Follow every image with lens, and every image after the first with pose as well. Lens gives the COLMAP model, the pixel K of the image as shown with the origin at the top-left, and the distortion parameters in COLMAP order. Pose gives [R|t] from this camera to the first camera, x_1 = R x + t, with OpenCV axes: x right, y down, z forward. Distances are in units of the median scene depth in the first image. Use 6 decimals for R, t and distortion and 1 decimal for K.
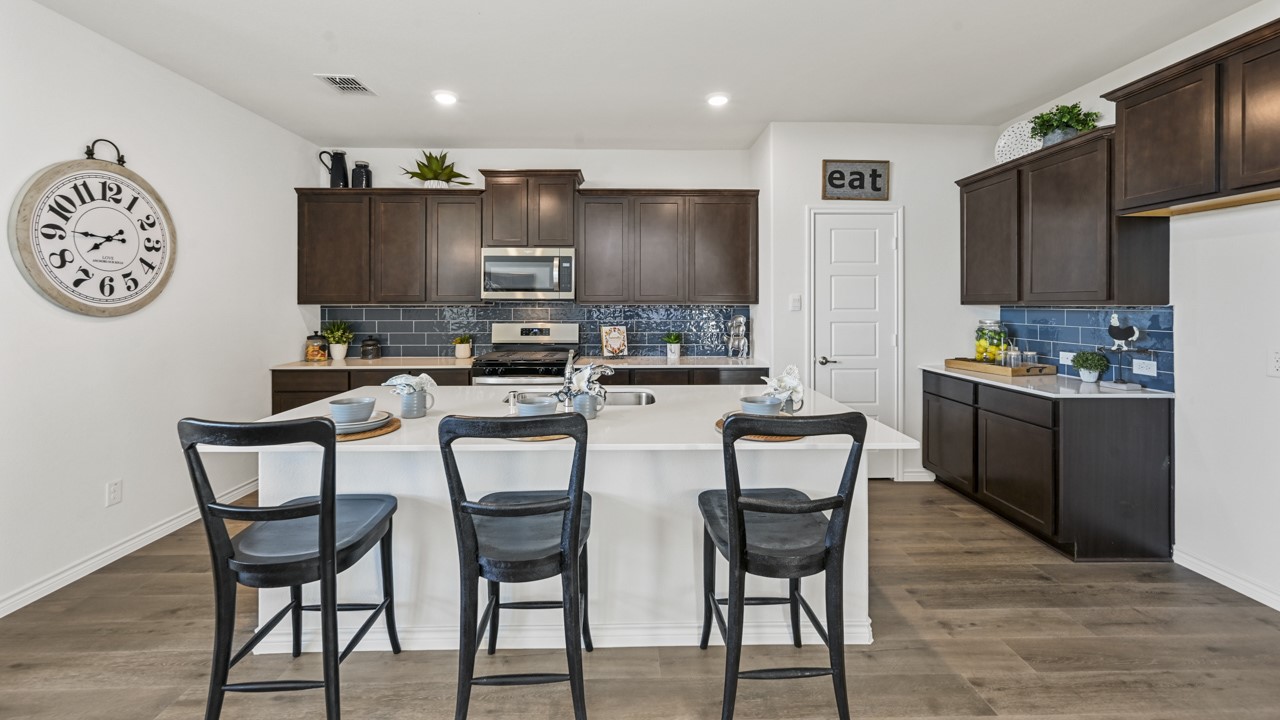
lens RADIAL K [[510.8, 0, 640.0], [0, 510.8, 360.0], [0, 0, 1]] dist [-0.000901, -0.000009]
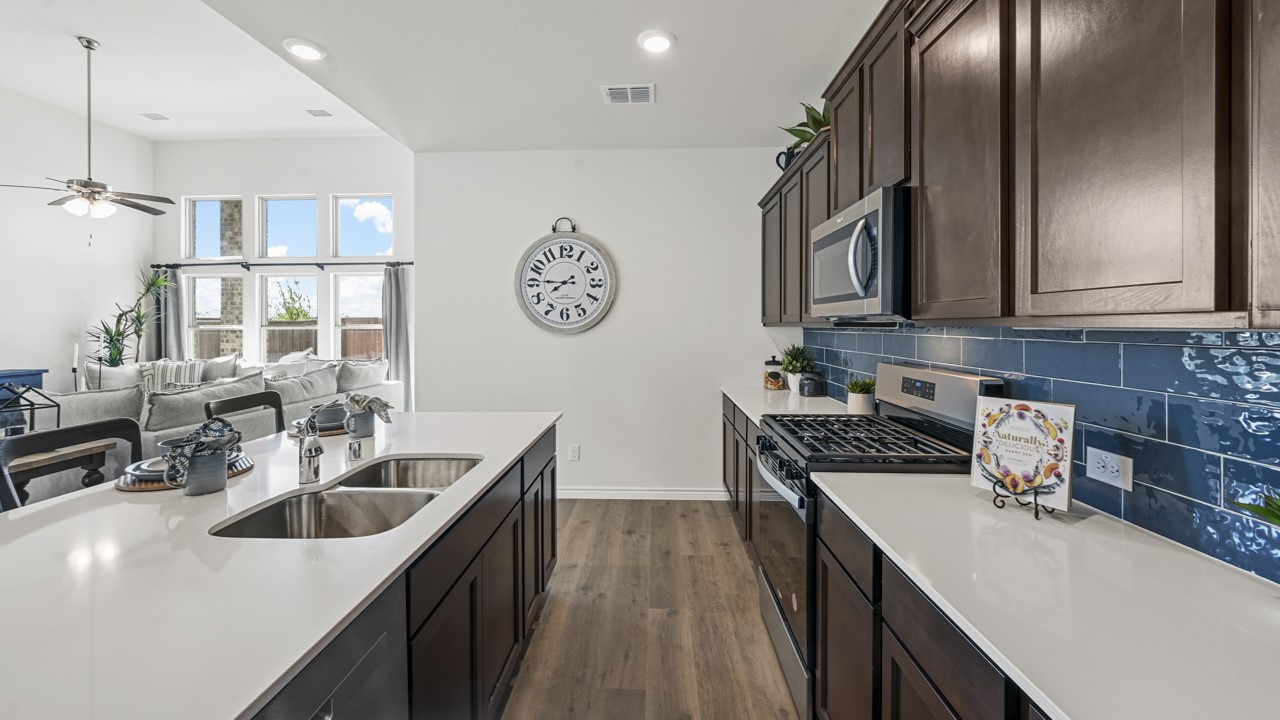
lens RADIAL K [[510.8, 0, 640.0], [0, 510.8, 360.0], [0, 0, 1]] dist [-0.000901, -0.000009]
pose [[-0.078189, 0.068683, -0.994570, 0.457513], [-0.108777, 0.991080, 0.076993, -0.151684], [0.990986, 0.114206, -0.070020, 1.352339]]
